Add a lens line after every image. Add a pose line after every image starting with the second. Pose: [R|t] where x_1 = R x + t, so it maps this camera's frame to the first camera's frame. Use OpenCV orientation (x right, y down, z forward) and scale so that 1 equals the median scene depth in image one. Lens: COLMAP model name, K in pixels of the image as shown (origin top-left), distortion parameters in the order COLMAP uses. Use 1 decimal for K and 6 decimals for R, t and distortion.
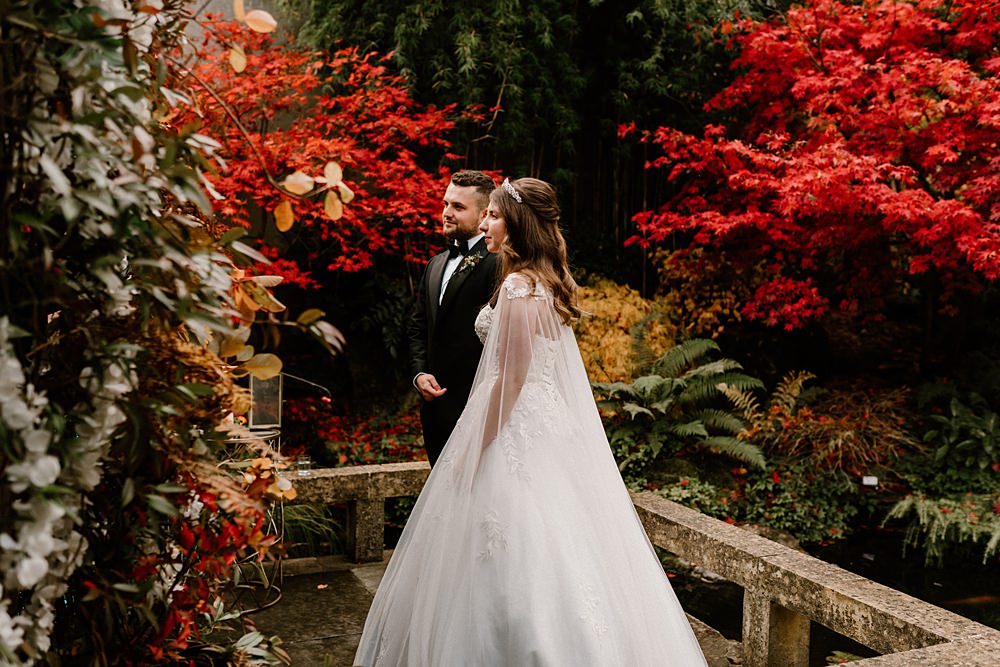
lens RADIAL K [[1012.4, 0, 500.0], [0, 1012.4, 333.5], [0, 0, 1]] dist [0.004535, 0.007987]
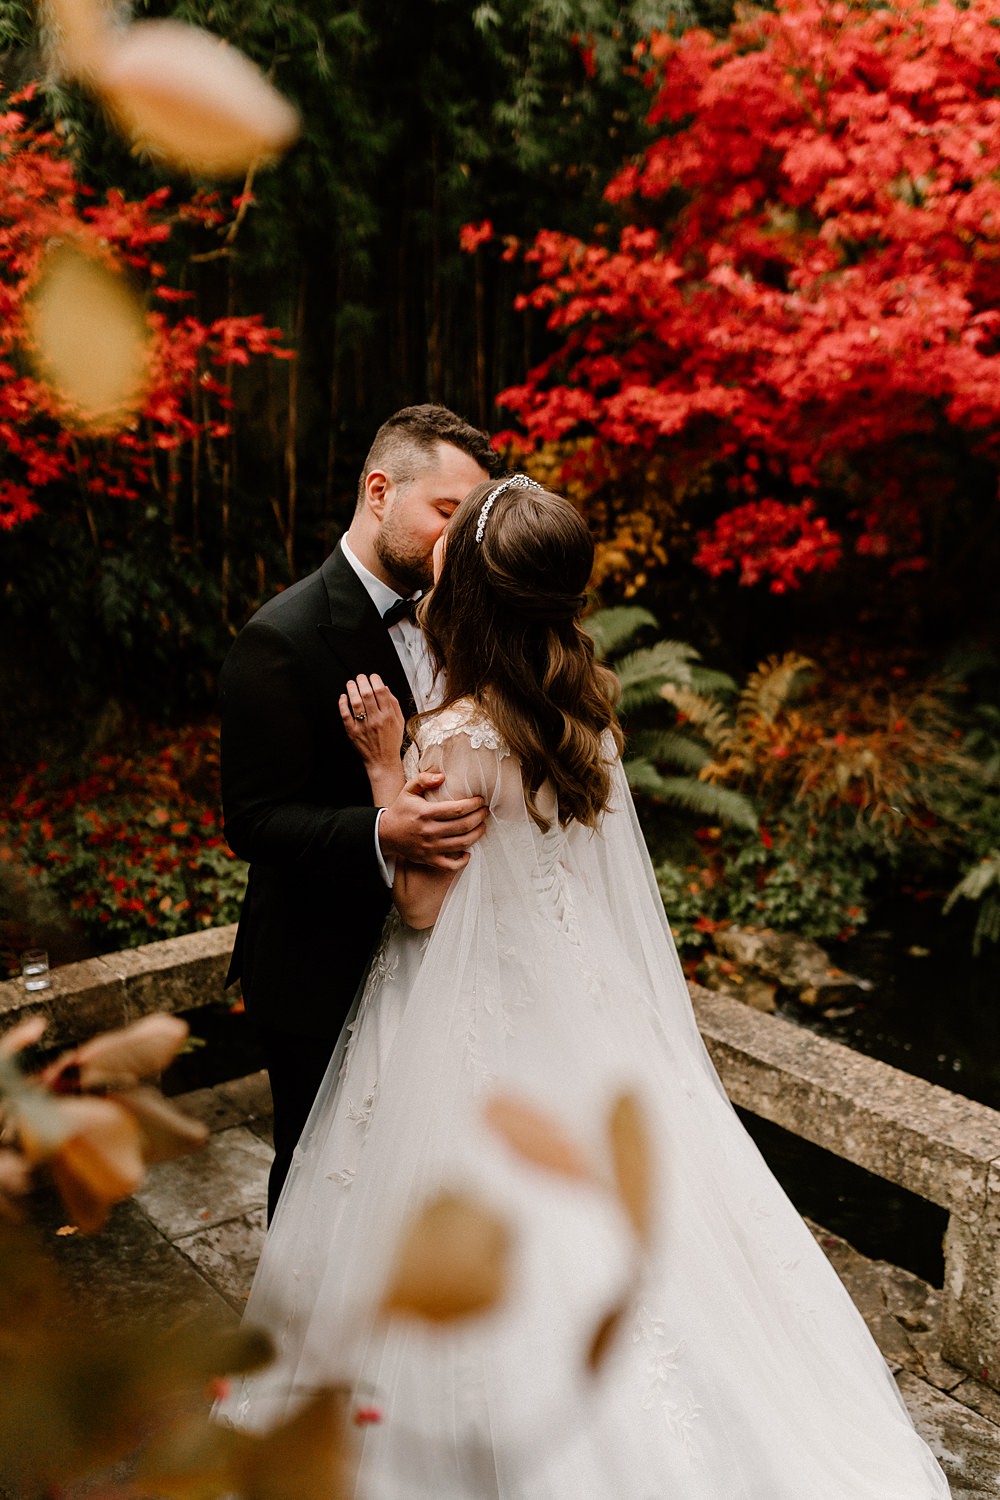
lens RADIAL K [[1448.8, 0, 492.2], [0, 1448.8, 751.6], [0, 0, 1]] dist [0.003080, -0.023475]
pose [[0.972504, -0.083152, 0.217535, -0.069658], [0.045123, 0.983662, 0.174279, -0.065378], [-0.228472, -0.159672, 0.960367, 0.200067]]
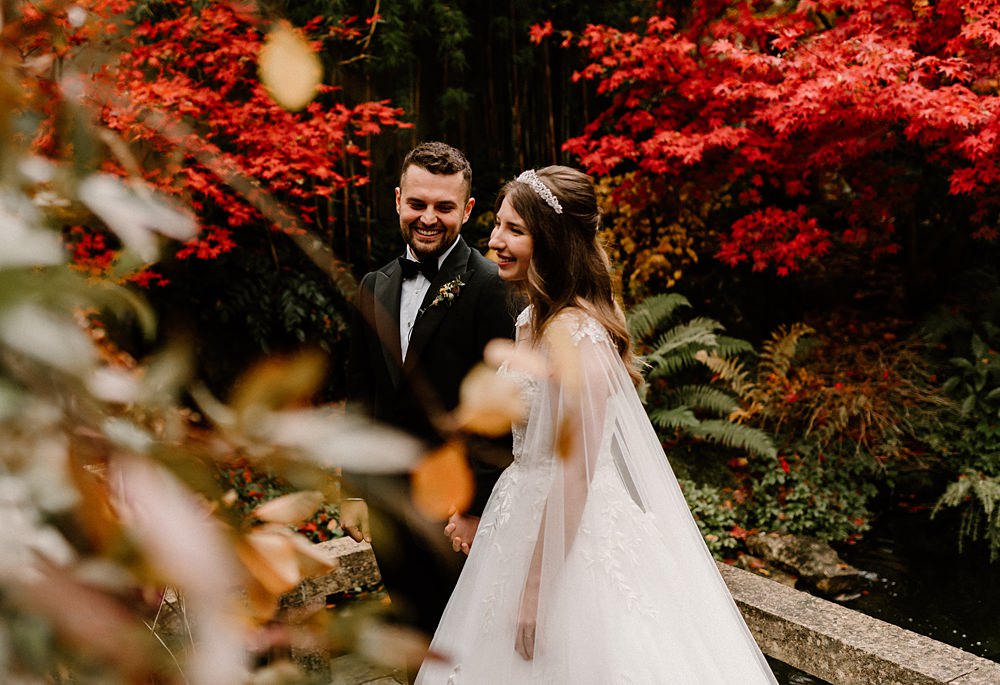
lens RADIAL K [[1117.9, 0, 431.7], [0, 1117.9, 331.7], [0, 0, 1]] dist [-0.014373, 0.045048]
pose [[0.989698, -0.108156, 0.093805, -0.067076], [0.100967, 0.991806, 0.078271, -0.054344], [-0.101502, -0.067993, 0.992509, 0.163330]]
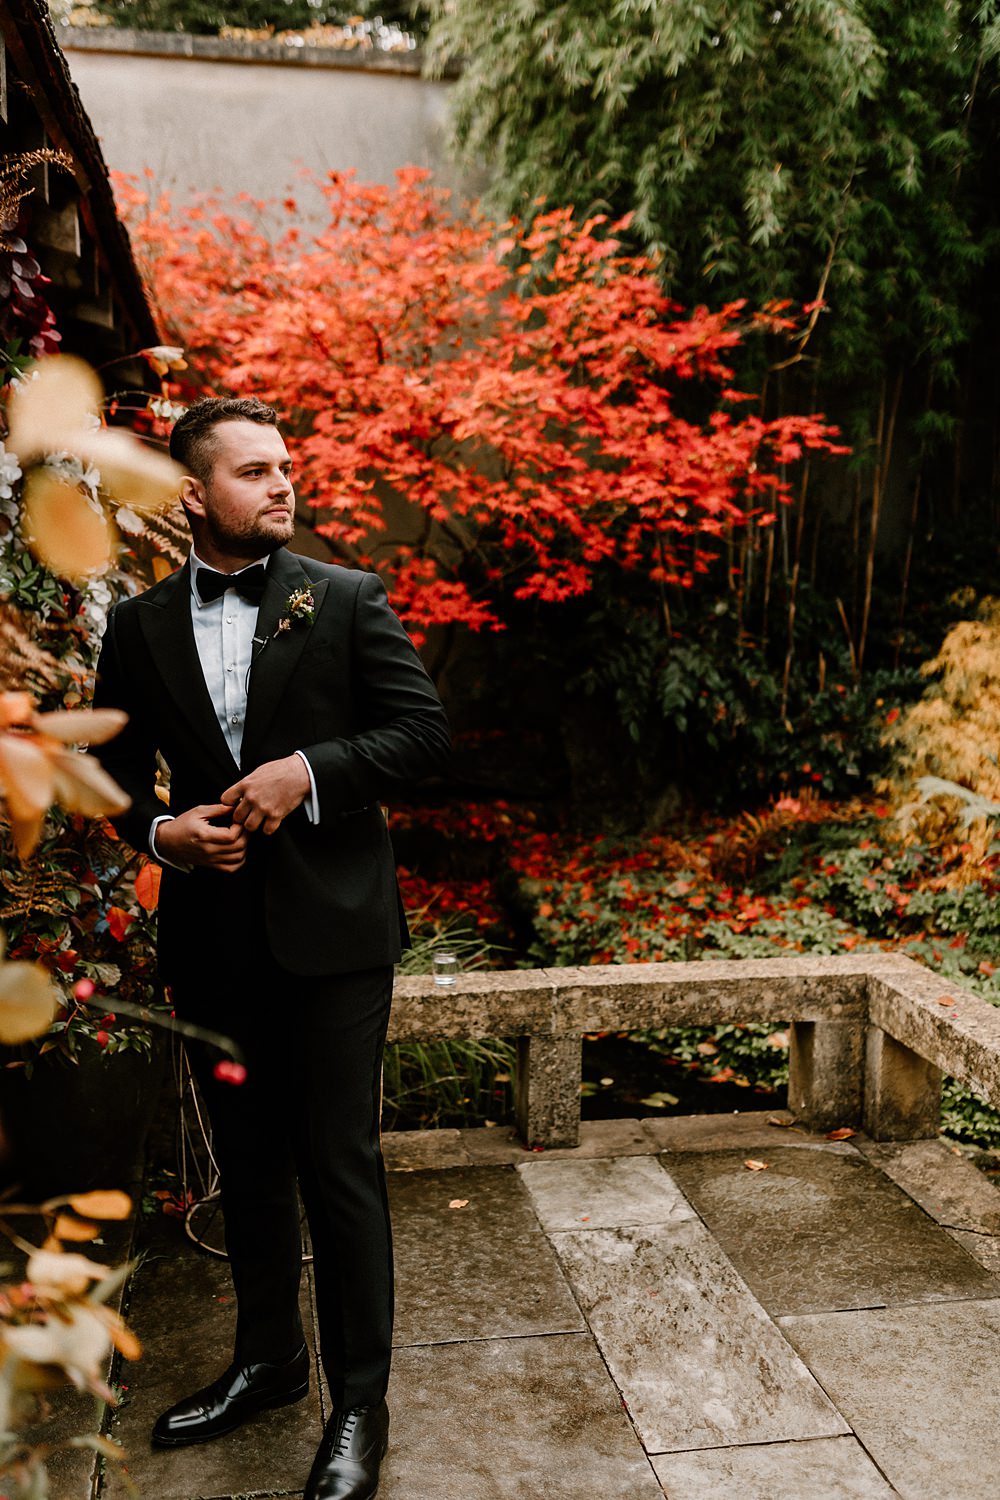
lens RADIAL K [[1445.0, 0, 492.0], [0, 1445.0, 741.9], [0, 0, 1]] dist [-0.001796, 0.010933]
pose [[0.973536, 0.017711, -0.227848, 0.008563], [-0.005494, 0.998518, 0.054140, -0.024679], [0.228470, -0.051456, 0.972190, 0.177753]]
